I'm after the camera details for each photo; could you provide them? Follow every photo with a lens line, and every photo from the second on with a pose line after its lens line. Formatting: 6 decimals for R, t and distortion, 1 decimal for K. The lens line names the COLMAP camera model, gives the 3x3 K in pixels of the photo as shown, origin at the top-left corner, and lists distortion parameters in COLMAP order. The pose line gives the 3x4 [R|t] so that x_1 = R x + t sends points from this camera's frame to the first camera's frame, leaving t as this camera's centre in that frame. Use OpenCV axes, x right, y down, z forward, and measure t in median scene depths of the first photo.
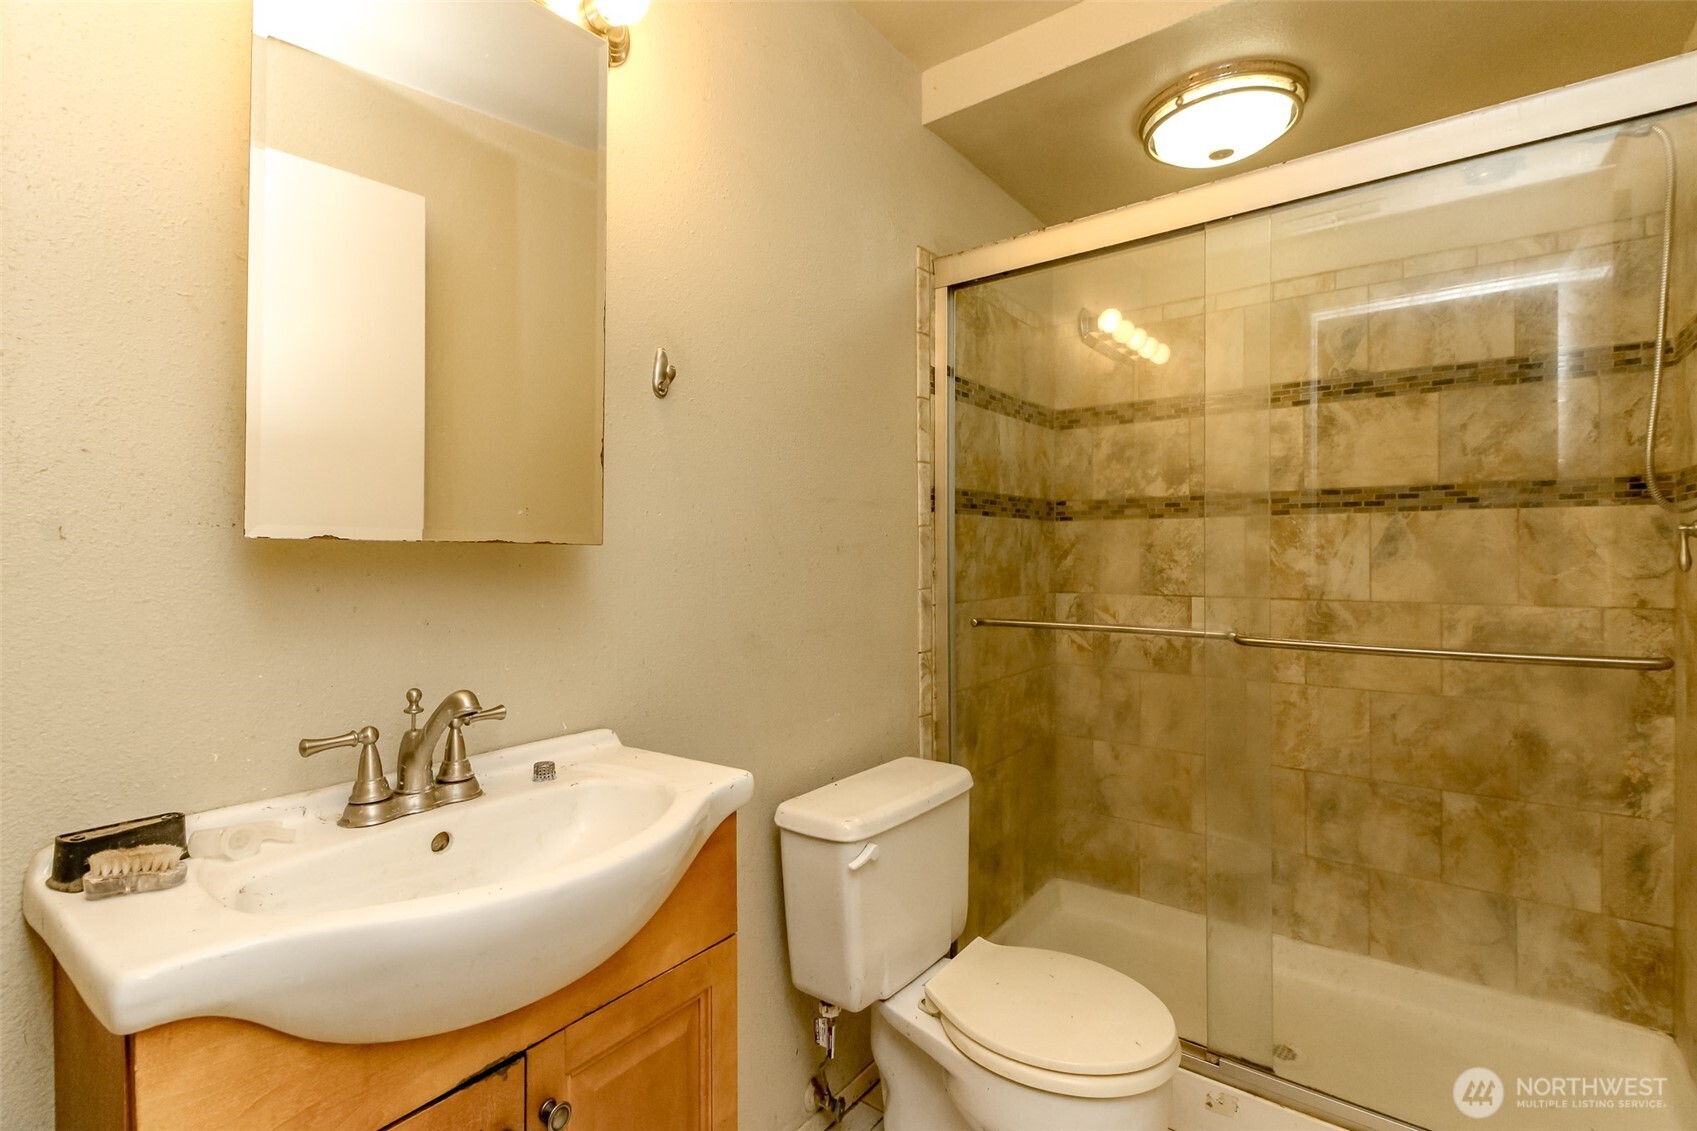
lens RADIAL K [[792.2, 0, 839.4], [0, 792.2, 552.2], [0, 0, 1]] dist [0.002132, -0.001035]
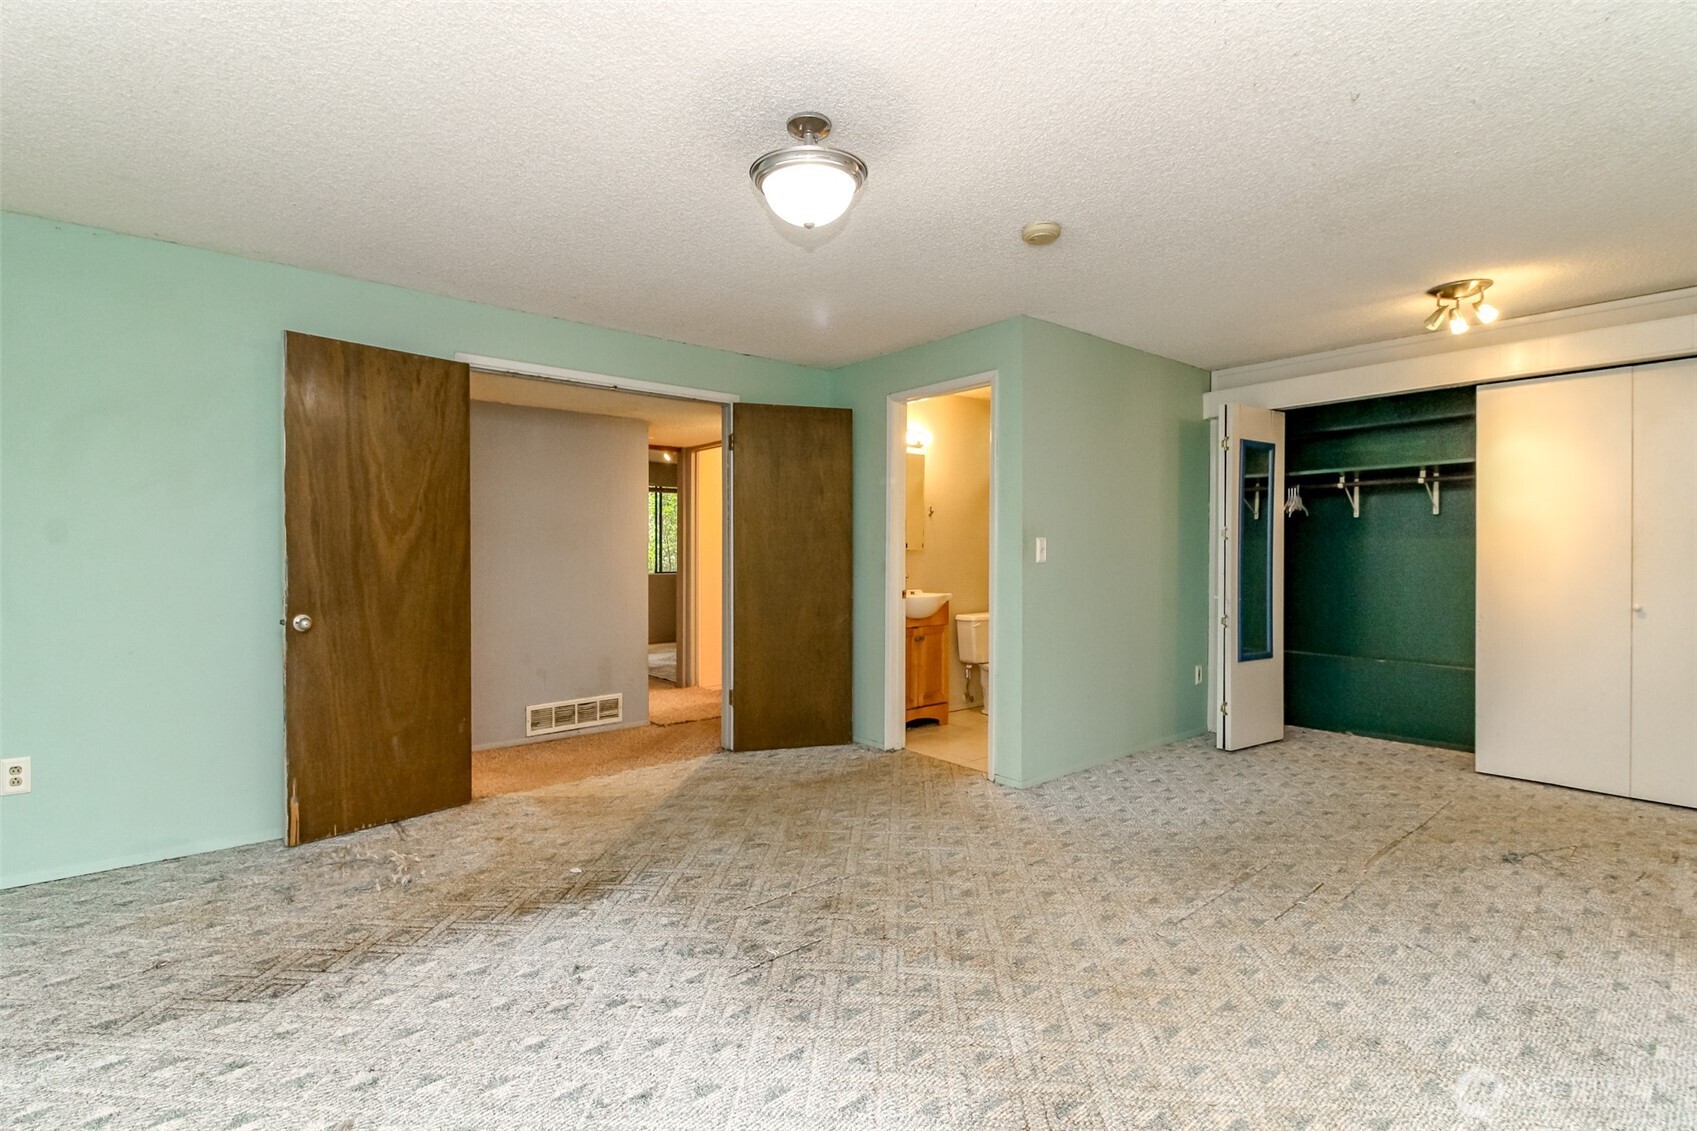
lens RADIAL K [[792.2, 0, 839.4], [0, 792.2, 552.2], [0, 0, 1]] dist [0.002132, -0.001035]
pose [[0.976258, 0.002423, -0.216598, 0.159381], [-0.003425, 0.999985, -0.004249, 0.017101], [0.216584, 0.004890, 0.976252, -2.280070]]
